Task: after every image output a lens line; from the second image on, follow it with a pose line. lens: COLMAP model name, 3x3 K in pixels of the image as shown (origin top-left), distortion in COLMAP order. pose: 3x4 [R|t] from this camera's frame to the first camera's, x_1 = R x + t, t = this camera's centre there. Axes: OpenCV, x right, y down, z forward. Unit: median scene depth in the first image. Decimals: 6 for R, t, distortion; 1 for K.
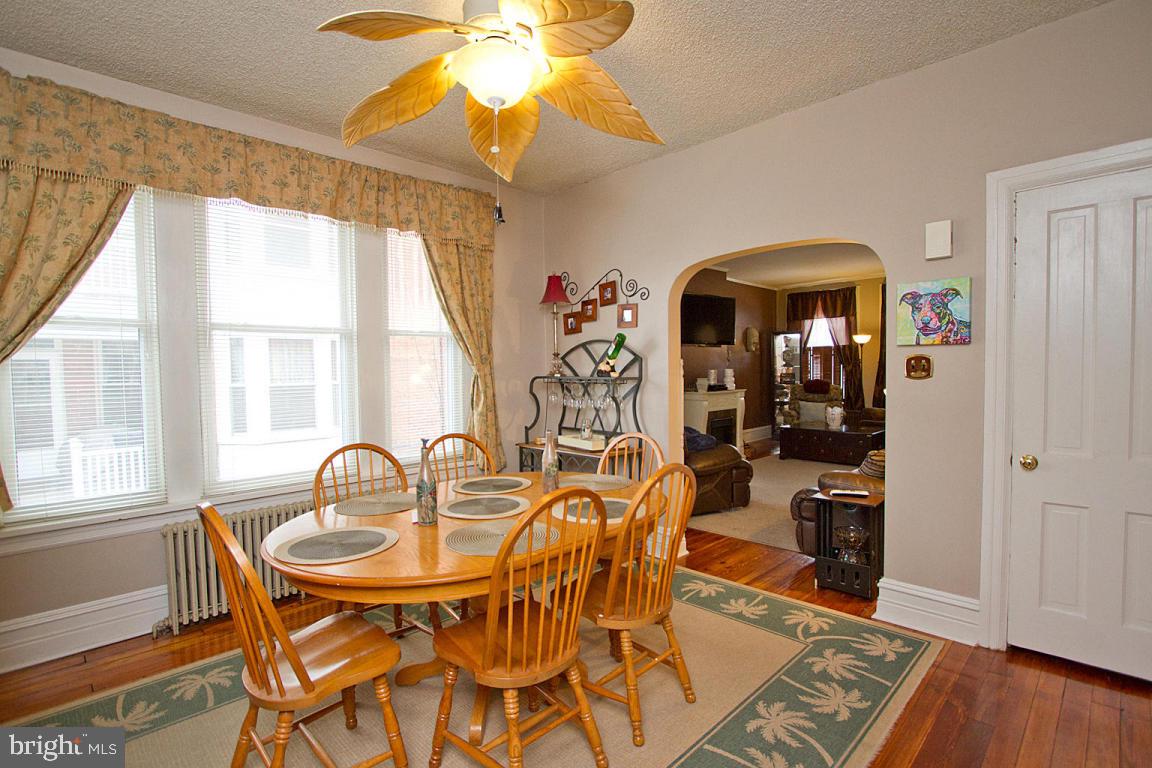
lens RADIAL K [[548.1, 0, 581.5], [0, 548.1, 389.5], [0, 0, 1]] dist [-0.013036, -0.000191]
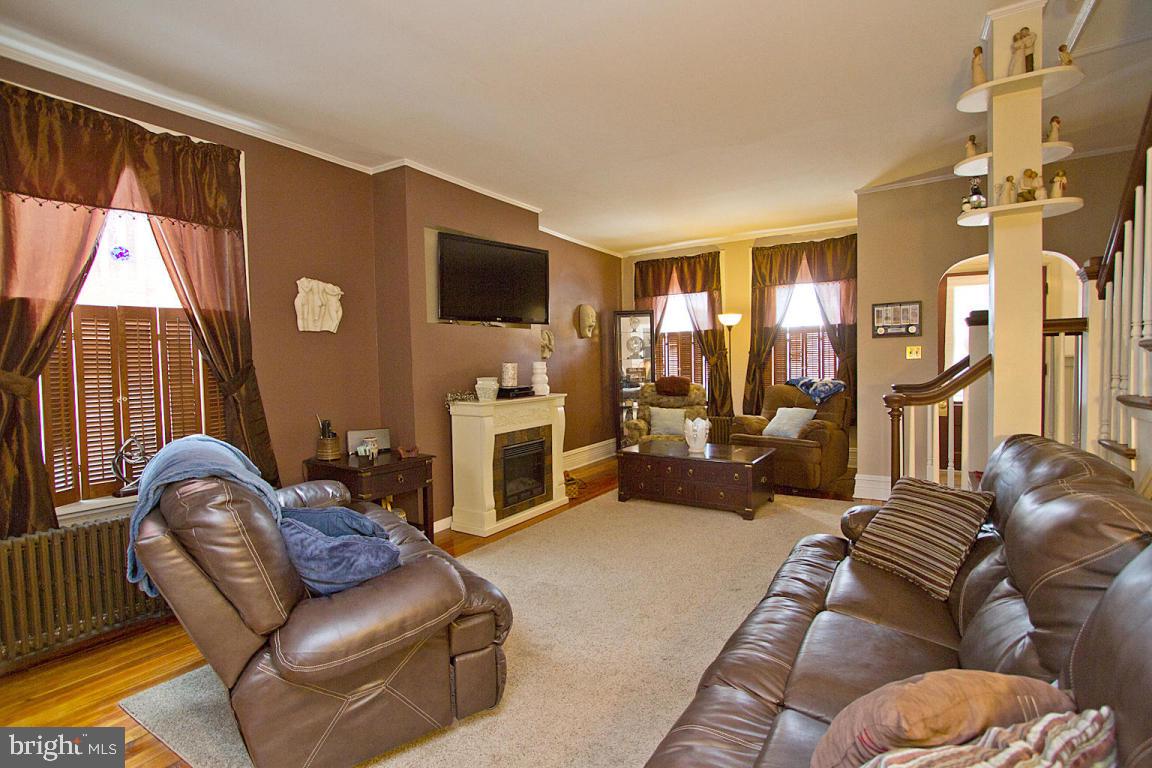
lens RADIAL K [[548.1, 0, 581.5], [0, 548.1, 389.5], [0, 0, 1]] dist [-0.013036, -0.000191]
pose [[0.973236, -0.017407, 0.229146, 0.445270], [0.016246, 0.999844, 0.006953, -0.024290], [-0.229231, -0.003044, 0.973367, 0.976834]]
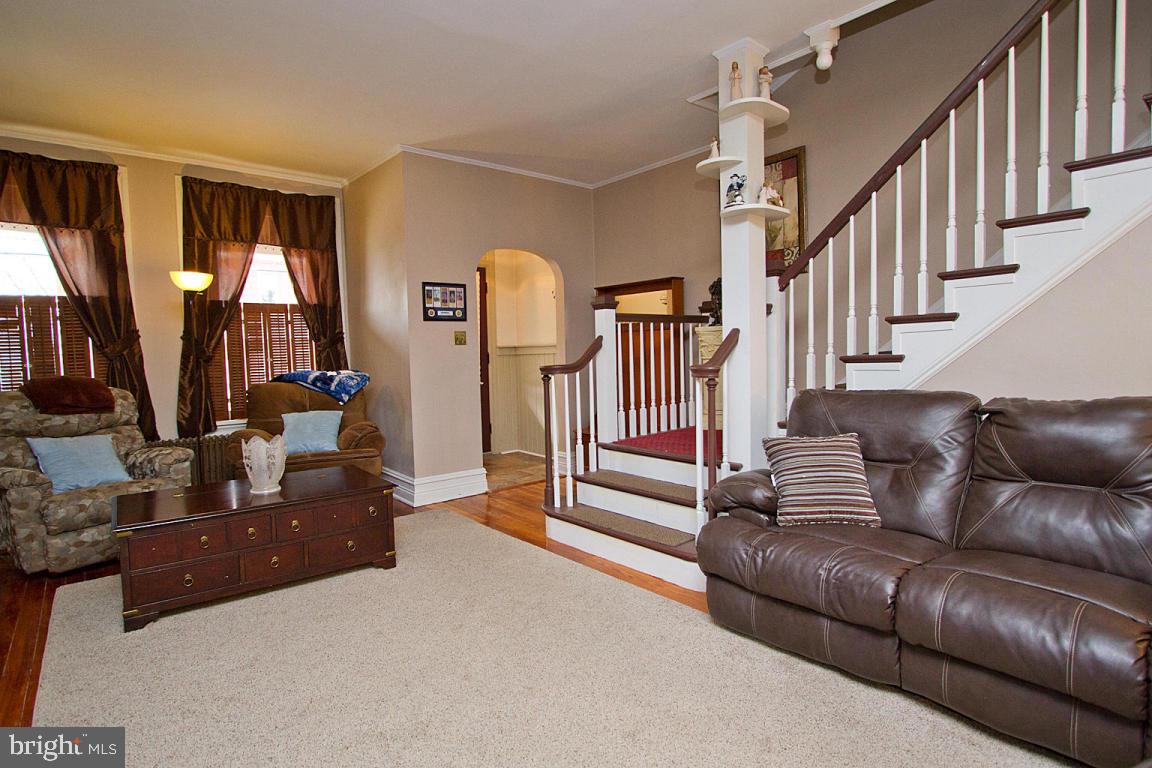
lens RADIAL K [[577.4, 0, 576.0], [0, 577.4, 384.0], [0, 0, 1]] dist [-0.018064, 0.000247]
pose [[0.065223, -0.042272, 0.996975, 0.174144], [0.060192, 0.997450, 0.038355, -0.020411], [-0.996054, 0.057508, 0.067601, 1.881954]]
